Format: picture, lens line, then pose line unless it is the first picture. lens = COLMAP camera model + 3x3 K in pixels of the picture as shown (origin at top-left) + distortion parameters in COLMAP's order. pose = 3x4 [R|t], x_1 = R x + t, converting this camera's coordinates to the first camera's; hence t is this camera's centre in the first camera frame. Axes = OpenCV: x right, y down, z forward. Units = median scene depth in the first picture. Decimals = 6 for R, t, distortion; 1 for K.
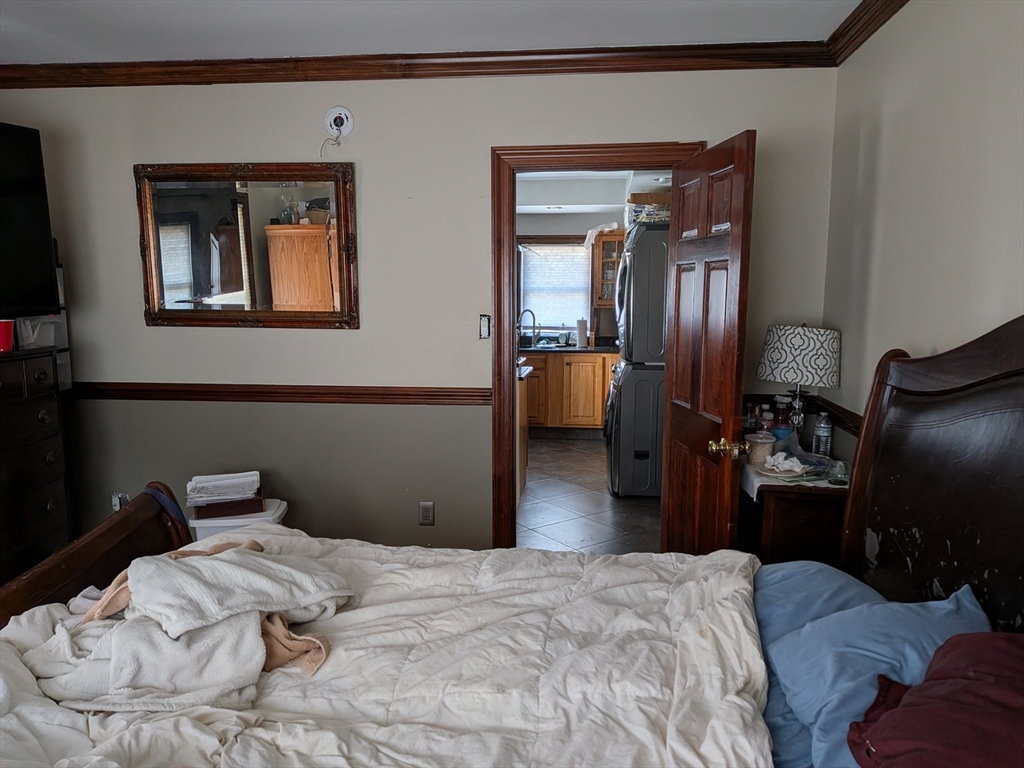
lens RADIAL K [[730.6, 0, 509.9], [0, 730.6, 381.3], [0, 0, 1]] dist [0.064515, -0.095615]
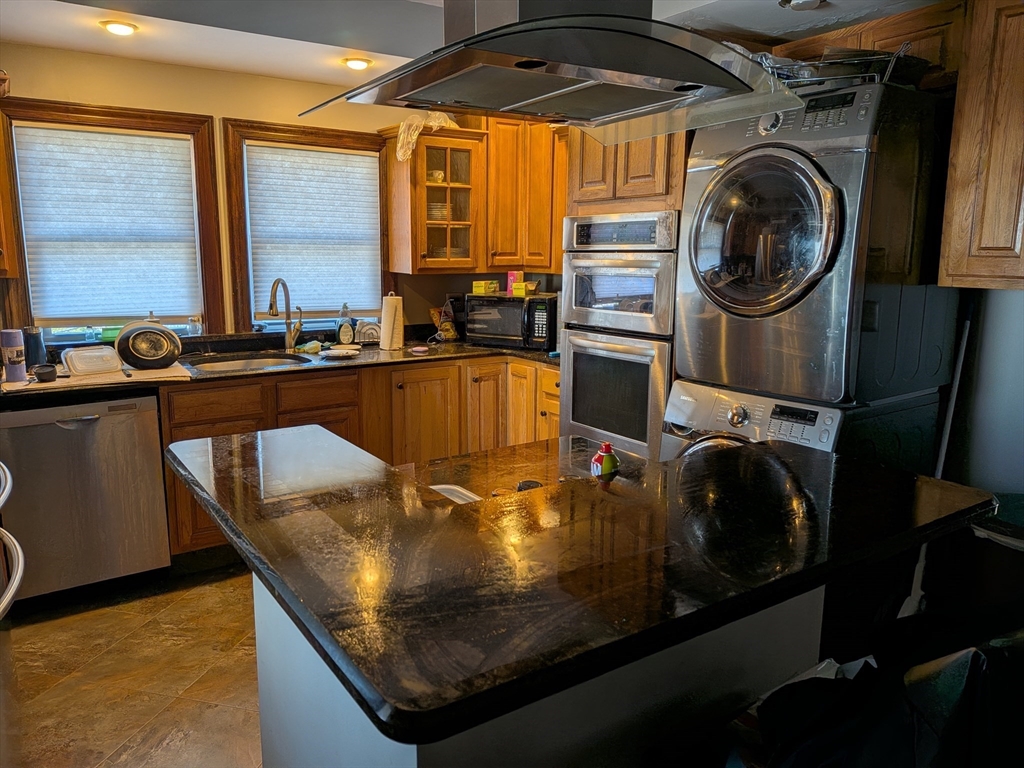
lens RADIAL K [[730.6, 0, 509.9], [0, 730.6, 381.3], [0, 0, 1]] dist [0.064515, -0.095615]
pose [[0.758237, -0.116004, 0.641575, -0.177612], [0.067898, 0.992743, 0.099255, -0.068173], [-0.648433, -0.031697, 0.760611, 0.526482]]
